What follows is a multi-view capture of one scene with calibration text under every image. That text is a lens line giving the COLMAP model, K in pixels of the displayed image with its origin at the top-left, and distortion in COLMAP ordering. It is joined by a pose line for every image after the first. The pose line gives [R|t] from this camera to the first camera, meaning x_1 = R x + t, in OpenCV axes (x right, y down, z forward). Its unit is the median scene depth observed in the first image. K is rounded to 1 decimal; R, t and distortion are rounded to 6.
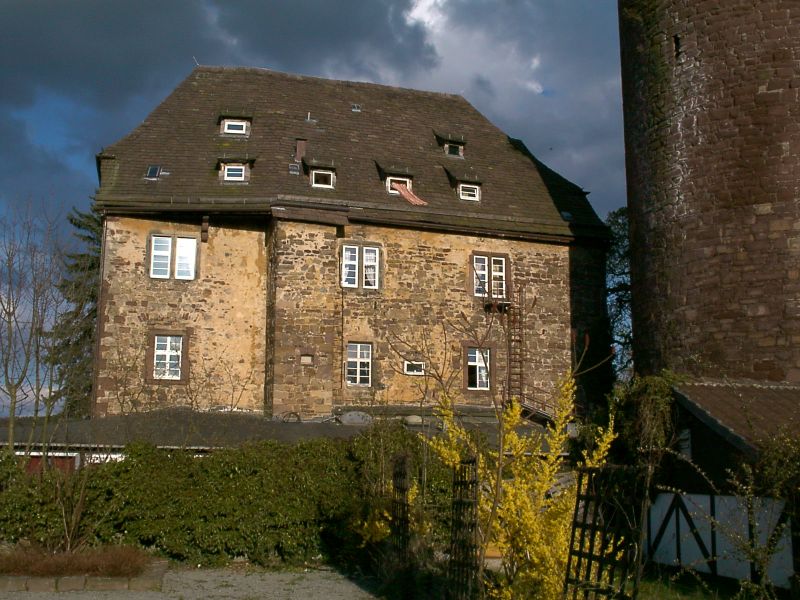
lens RADIAL K [[951.6, 0, 406.5], [0, 951.6, 295.4], [0, 0, 1]] dist [-0.094575, 0.114419]
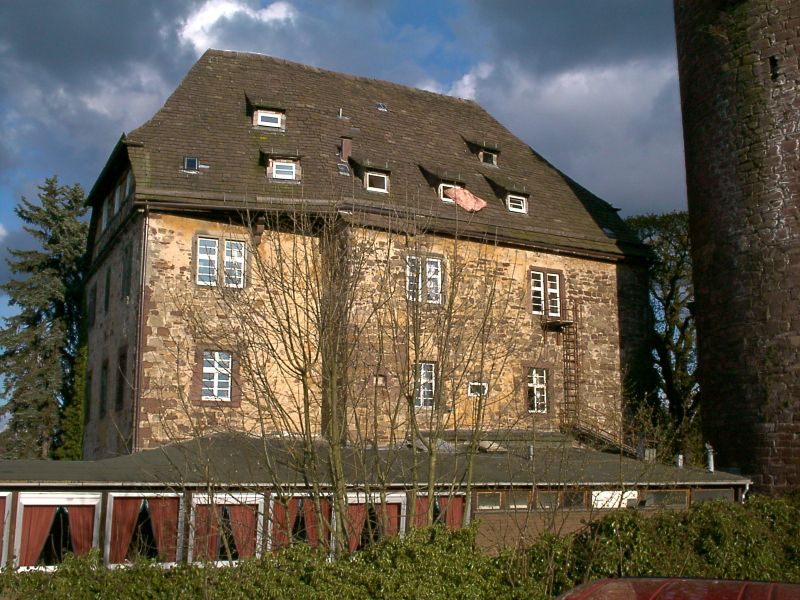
lens RADIAL K [[951.6, 0, 406.5], [0, 951.6, 295.4], [0, 0, 1]] dist [-0.094575, 0.114419]
pose [[0.980625, 0.028287, 0.193839, -0.247467], [-0.027178, 0.999596, -0.008379, -0.006520], [-0.193997, 0.002948, 0.980998, 0.098249]]
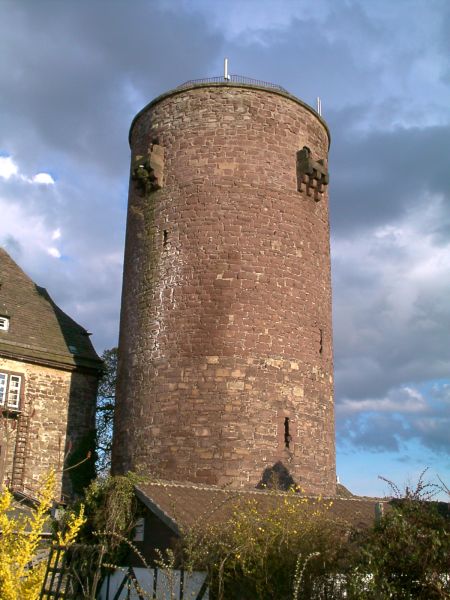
lens RADIAL K [[713.8, 0, 225.0], [0, 713.8, 300.0], [0, 0, 1]] dist [-0.098487, 0.098914]
pose [[0.924181, 0.136033, 0.356910, 0.002030], [-0.079239, 0.982384, -0.169244, -0.000419], [-0.373645, 0.128131, 0.918679, -0.001461]]
